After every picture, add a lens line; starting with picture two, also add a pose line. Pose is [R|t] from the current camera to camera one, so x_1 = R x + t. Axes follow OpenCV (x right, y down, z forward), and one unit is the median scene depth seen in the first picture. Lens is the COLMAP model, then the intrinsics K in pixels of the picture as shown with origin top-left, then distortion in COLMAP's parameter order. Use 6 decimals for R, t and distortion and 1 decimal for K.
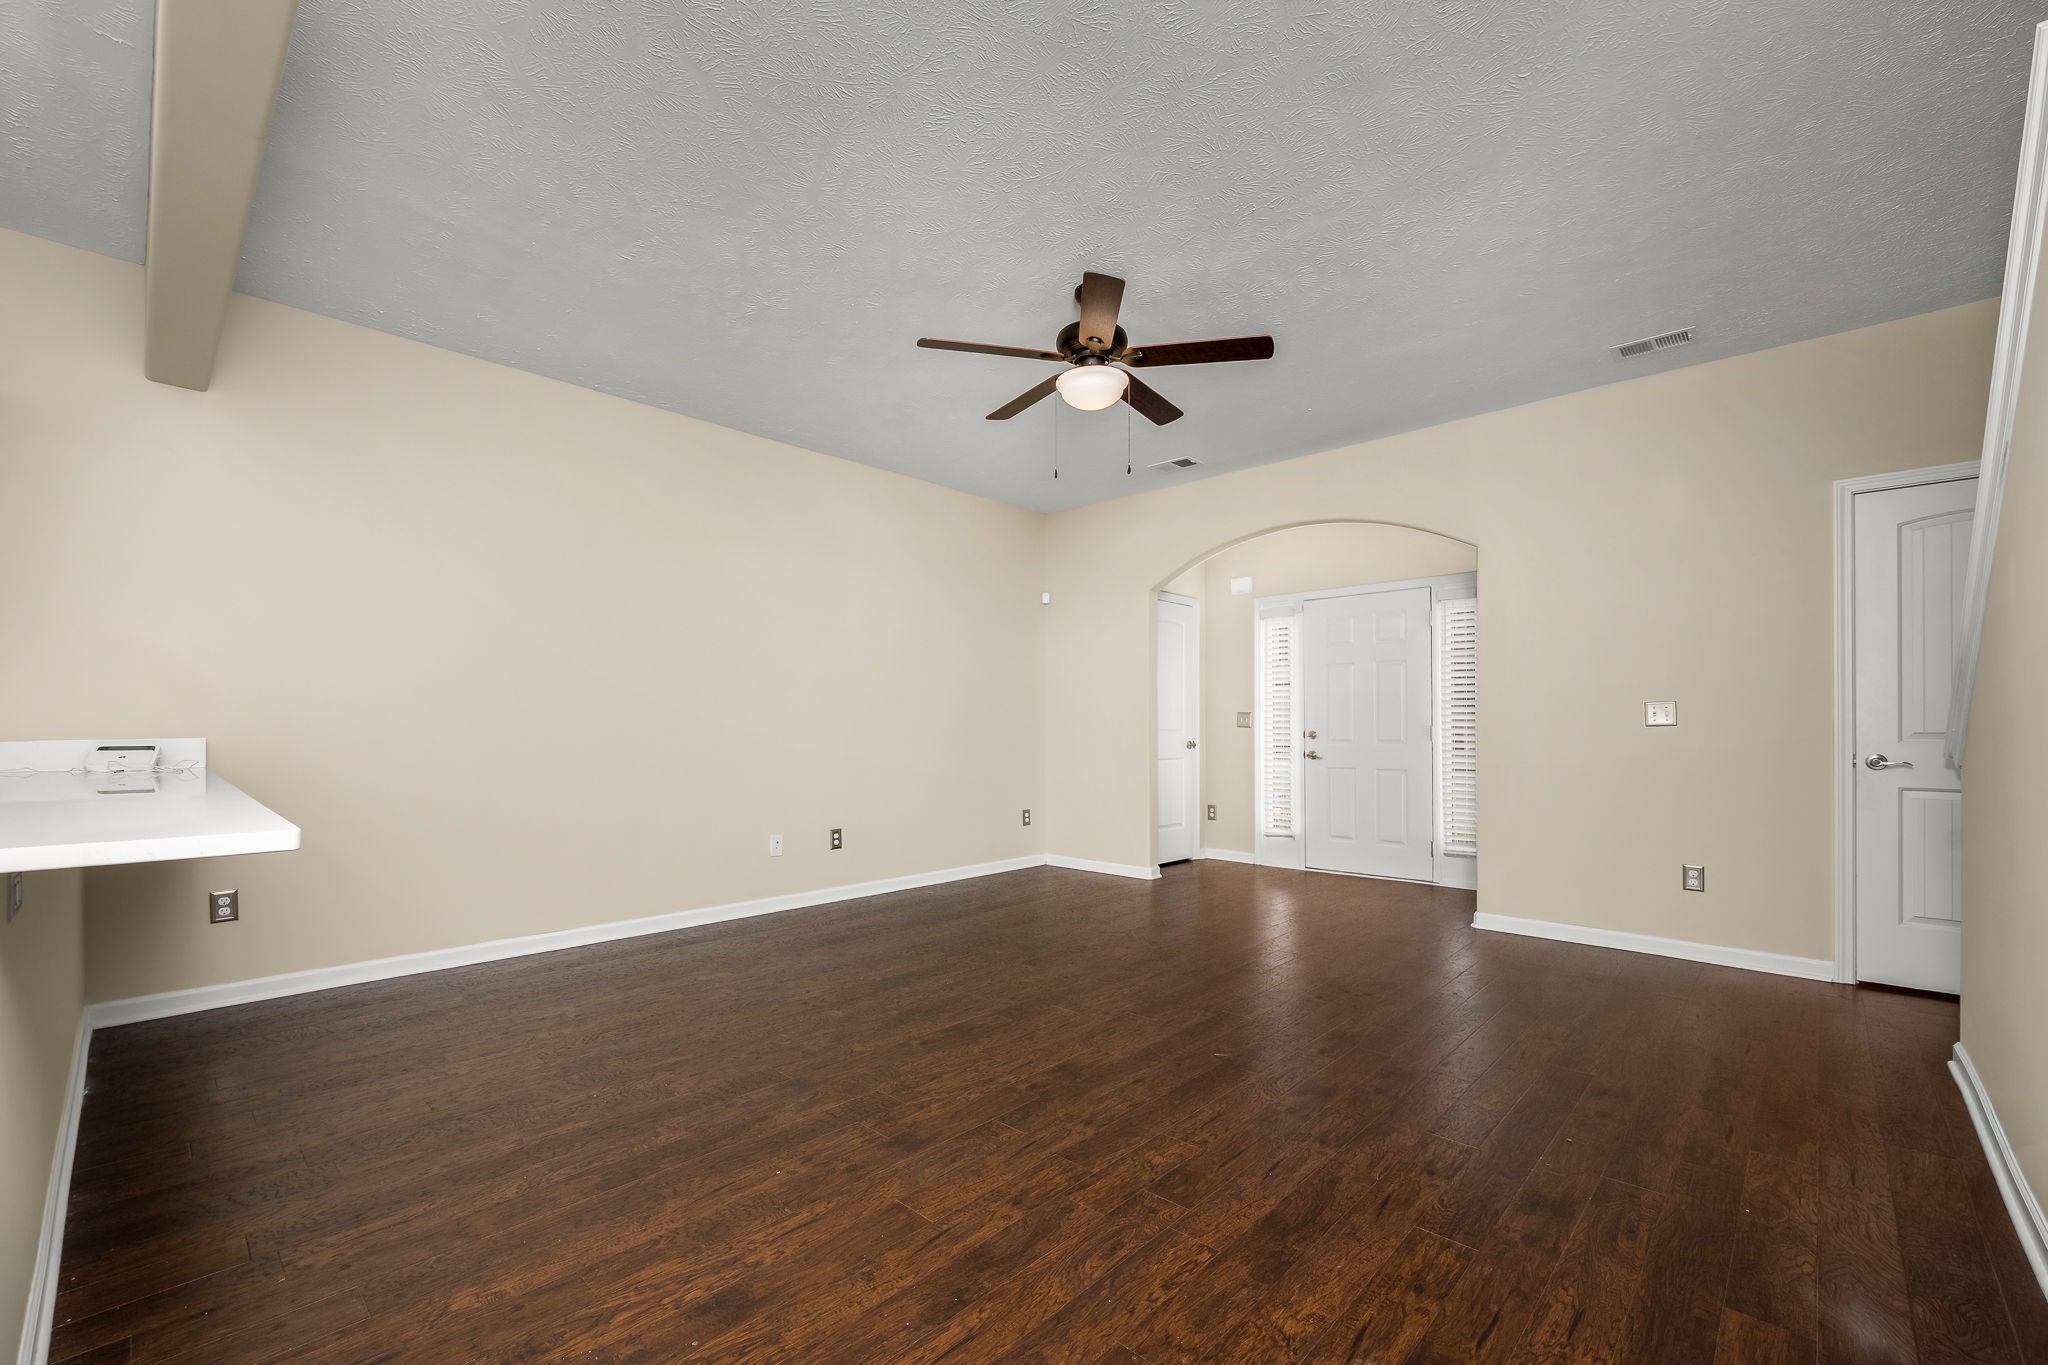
lens RADIAL K [[836.0, 0, 1015.8], [0, 836.0, 715.3], [0, 0, 1]] dist [0.001074, -0.000065]
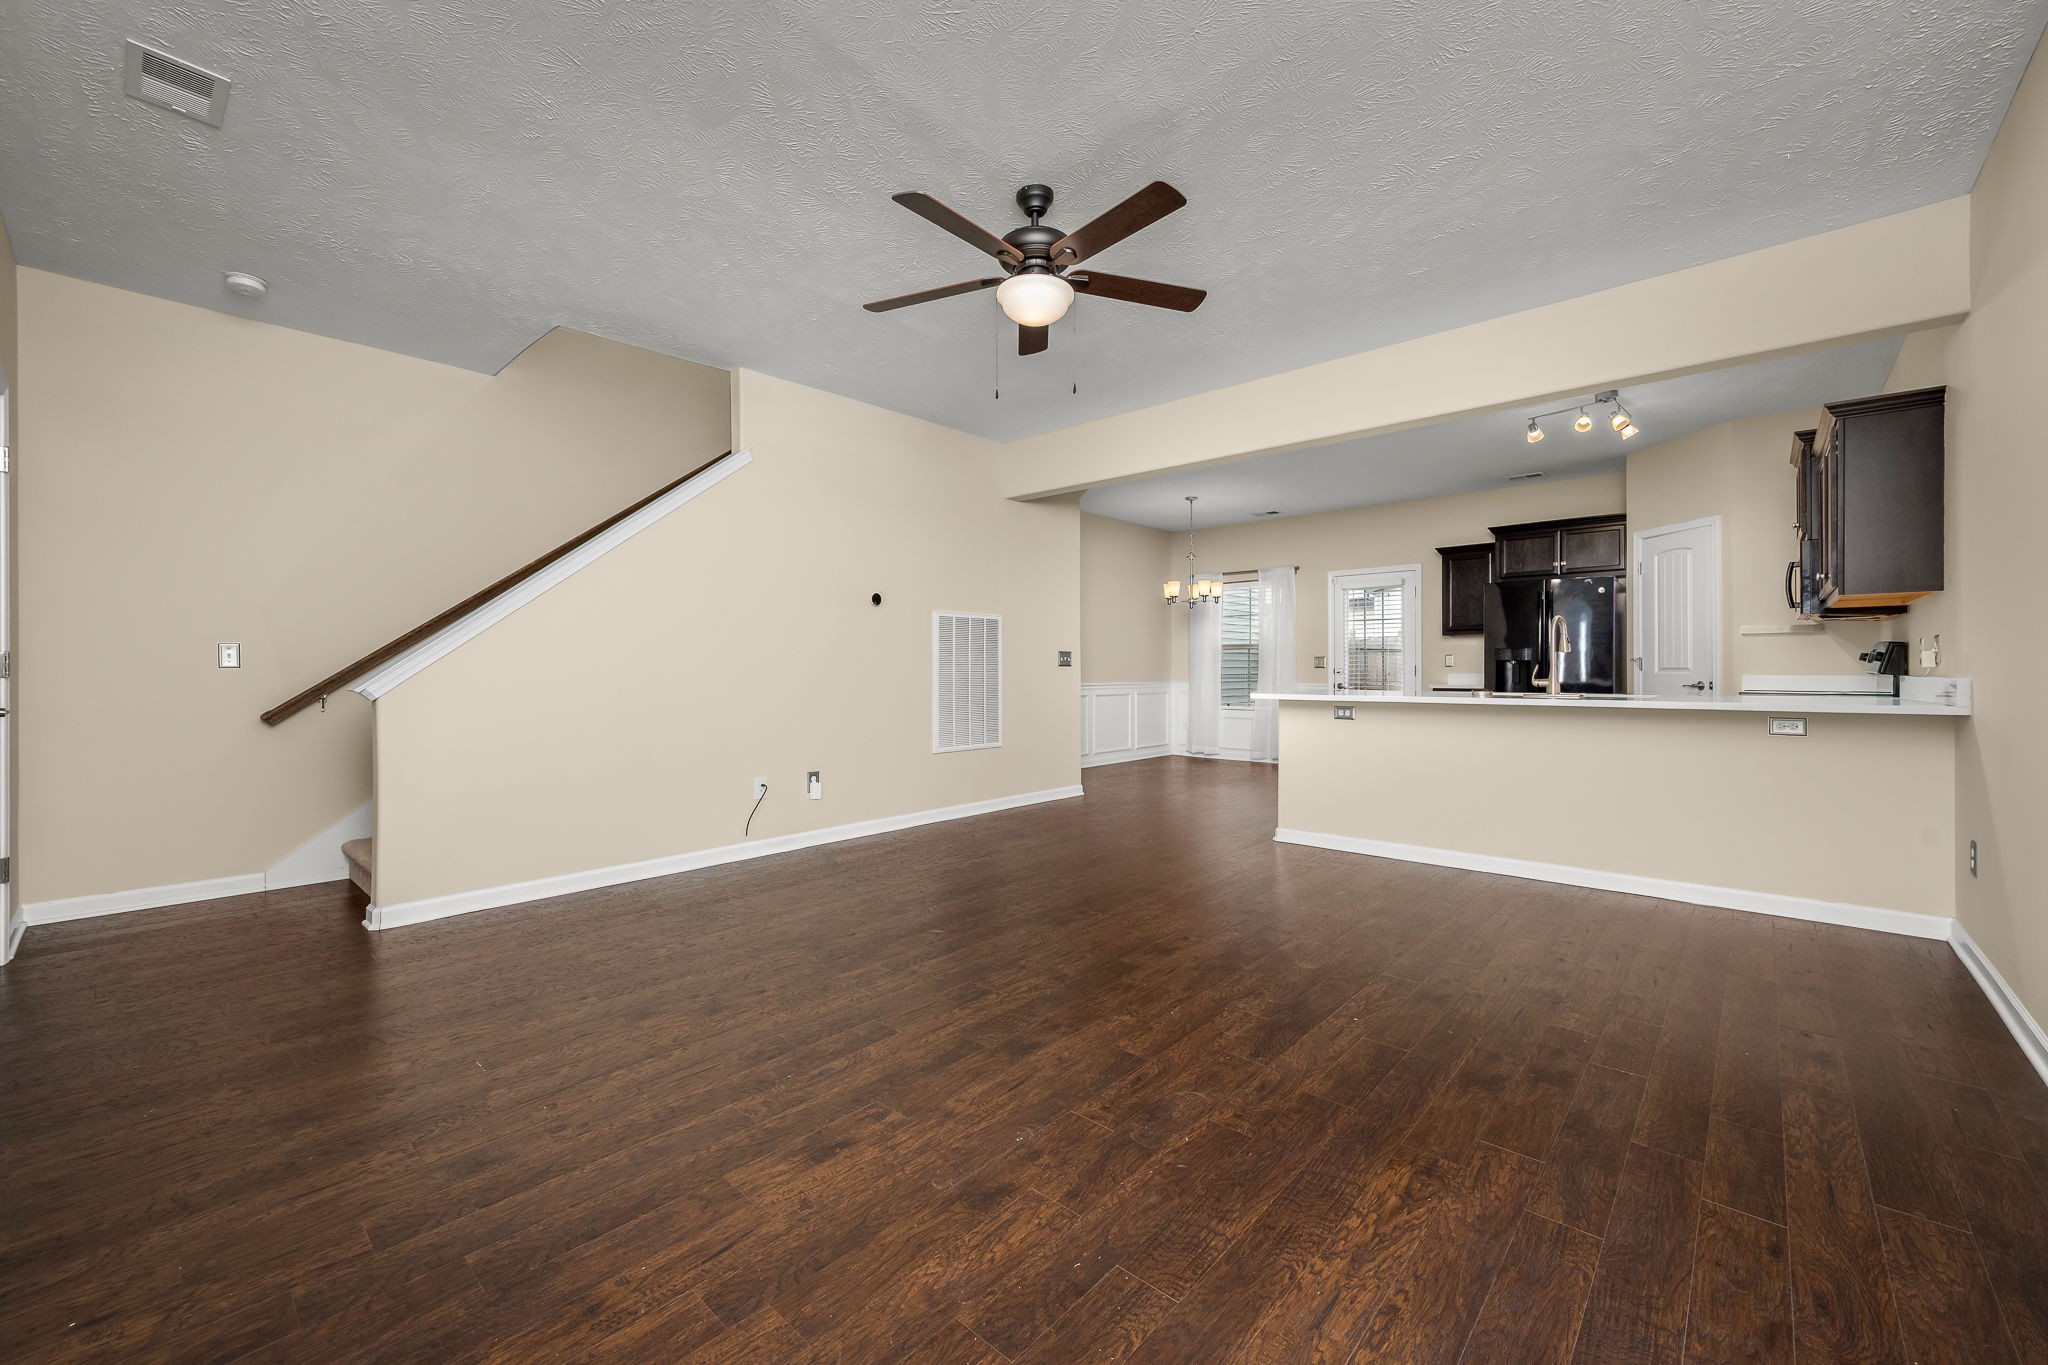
lens RADIAL K [[814.2, 0, 1019.8], [0, 814.2, 671.1], [0, 0, 1]] dist [0.000279, 0.000620]
pose [[-0.999691, -0.000172, -0.024857, 0.137386], [0.000146, 0.999918, -0.012772, 0.033323], [0.024858, -0.012772, -0.999609, 1.966656]]
